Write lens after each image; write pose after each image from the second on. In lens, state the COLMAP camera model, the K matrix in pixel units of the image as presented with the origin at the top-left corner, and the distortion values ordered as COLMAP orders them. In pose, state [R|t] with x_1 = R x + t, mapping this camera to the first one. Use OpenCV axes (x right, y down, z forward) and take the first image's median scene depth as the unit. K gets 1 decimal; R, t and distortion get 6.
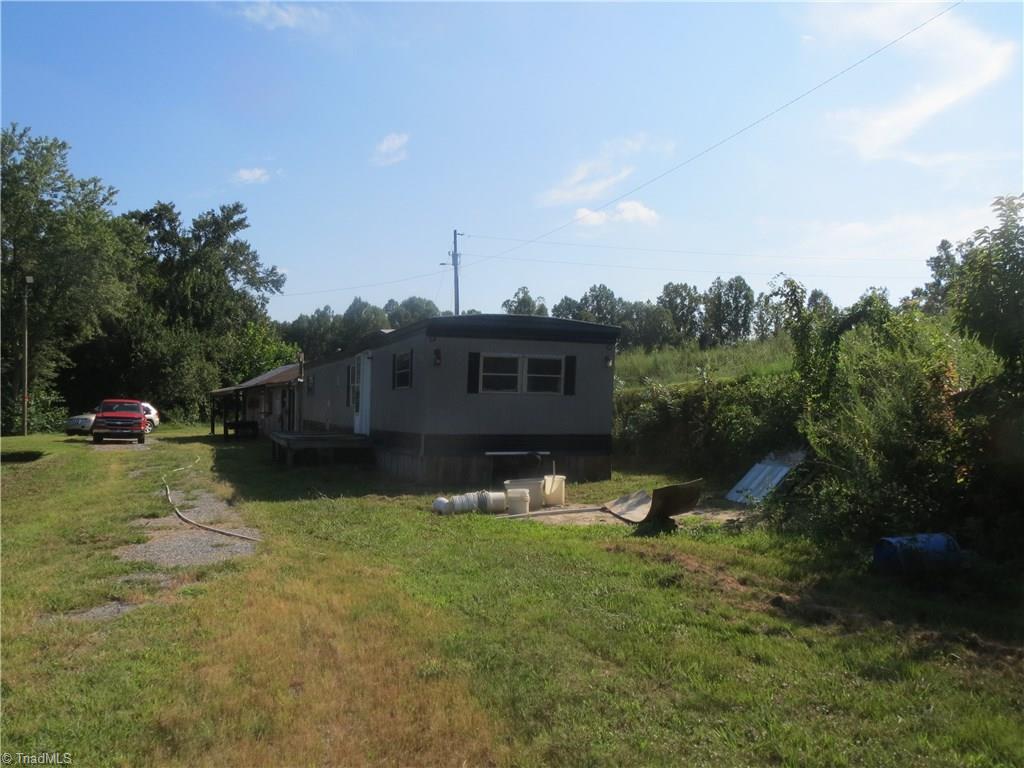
lens RADIAL K [[866.7, 0, 512.2], [0, 866.7, 383.3], [0, 0, 1]] dist [-0.006851, 0.000899]
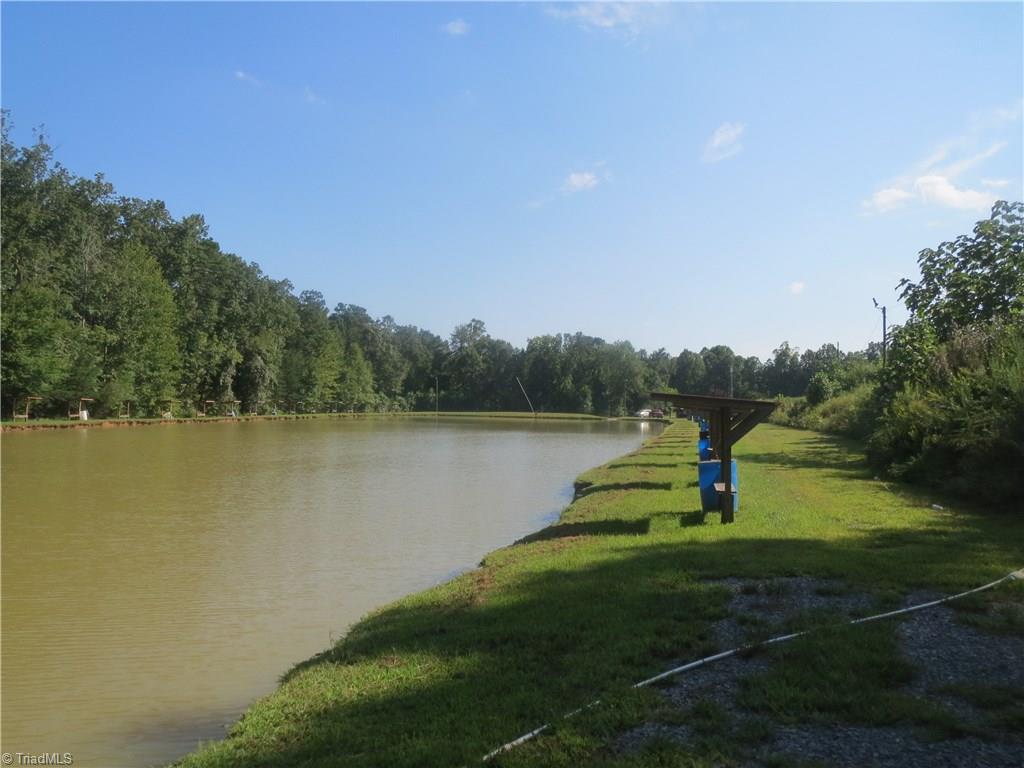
lens RADIAL K [[866.7, 0, 510.3], [0, 866.7, 384.2], [0, 0, 1]] dist [-0.006851, 0.000899]
pose [[0.931175, 0.038237, -0.362561, 0.133268], [-0.035025, 0.999267, 0.015431, -0.036945], [0.362885, -0.001670, 0.931832, -0.784543]]
